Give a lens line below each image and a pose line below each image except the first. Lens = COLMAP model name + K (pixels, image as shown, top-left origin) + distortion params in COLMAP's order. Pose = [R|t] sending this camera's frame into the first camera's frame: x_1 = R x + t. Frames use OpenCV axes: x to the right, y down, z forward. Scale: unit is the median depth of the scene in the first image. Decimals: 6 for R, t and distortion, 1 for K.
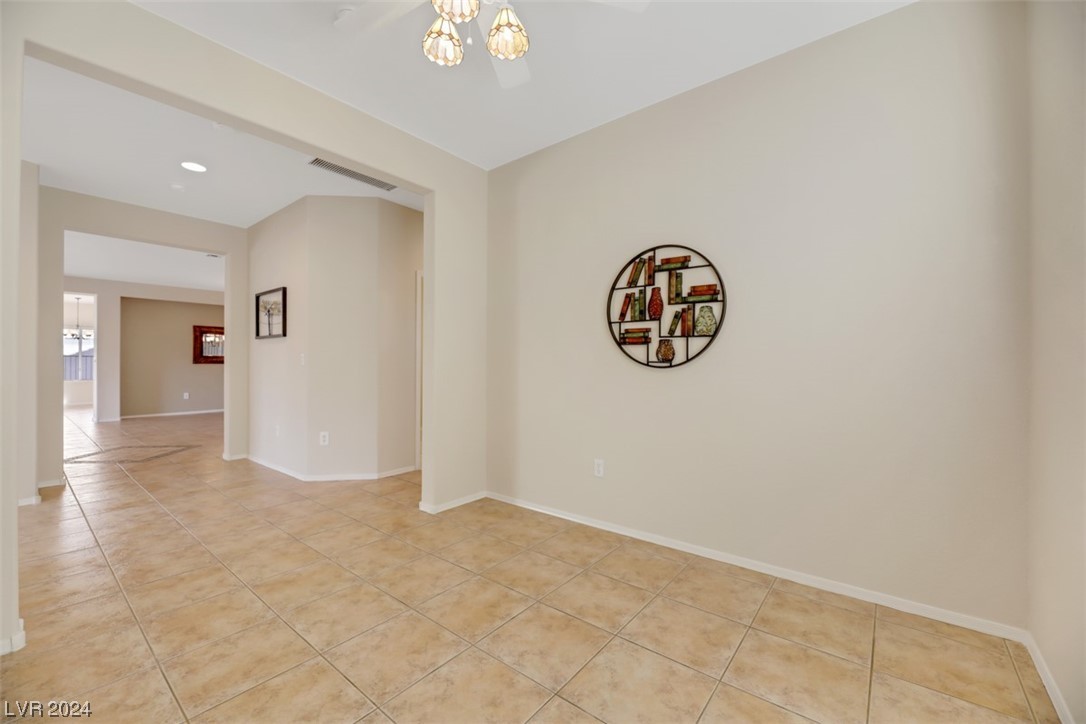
lens RADIAL K [[437.1, 0, 535.9], [0, 437.1, 366.9], [0, 0, 1]] dist [0.000185, -0.003508]
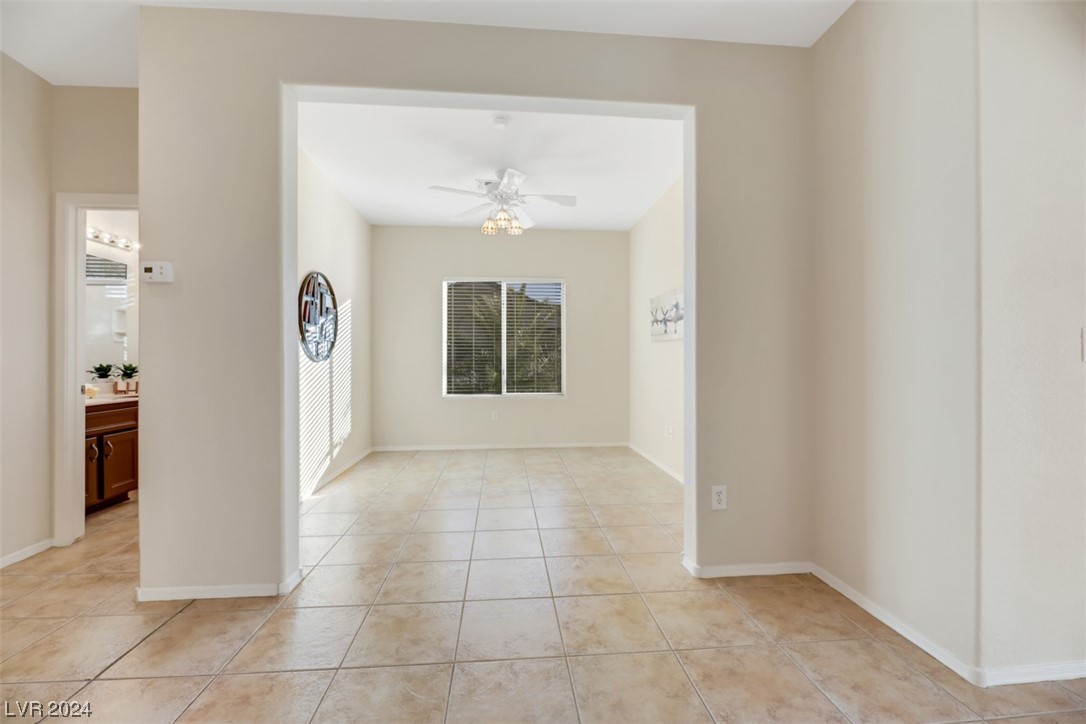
lens RADIAL K [[444.5, 0, 537.9], [0, 444.5, 346.3], [0, 0, 1]] dist [0.128720, -0.000055]
pose [[-0.696173, 0.021934, 0.717539, -1.543468], [0.005602, 0.999669, -0.025123, -0.005715], [-0.717852, -0.013471, -0.696066, 1.881613]]
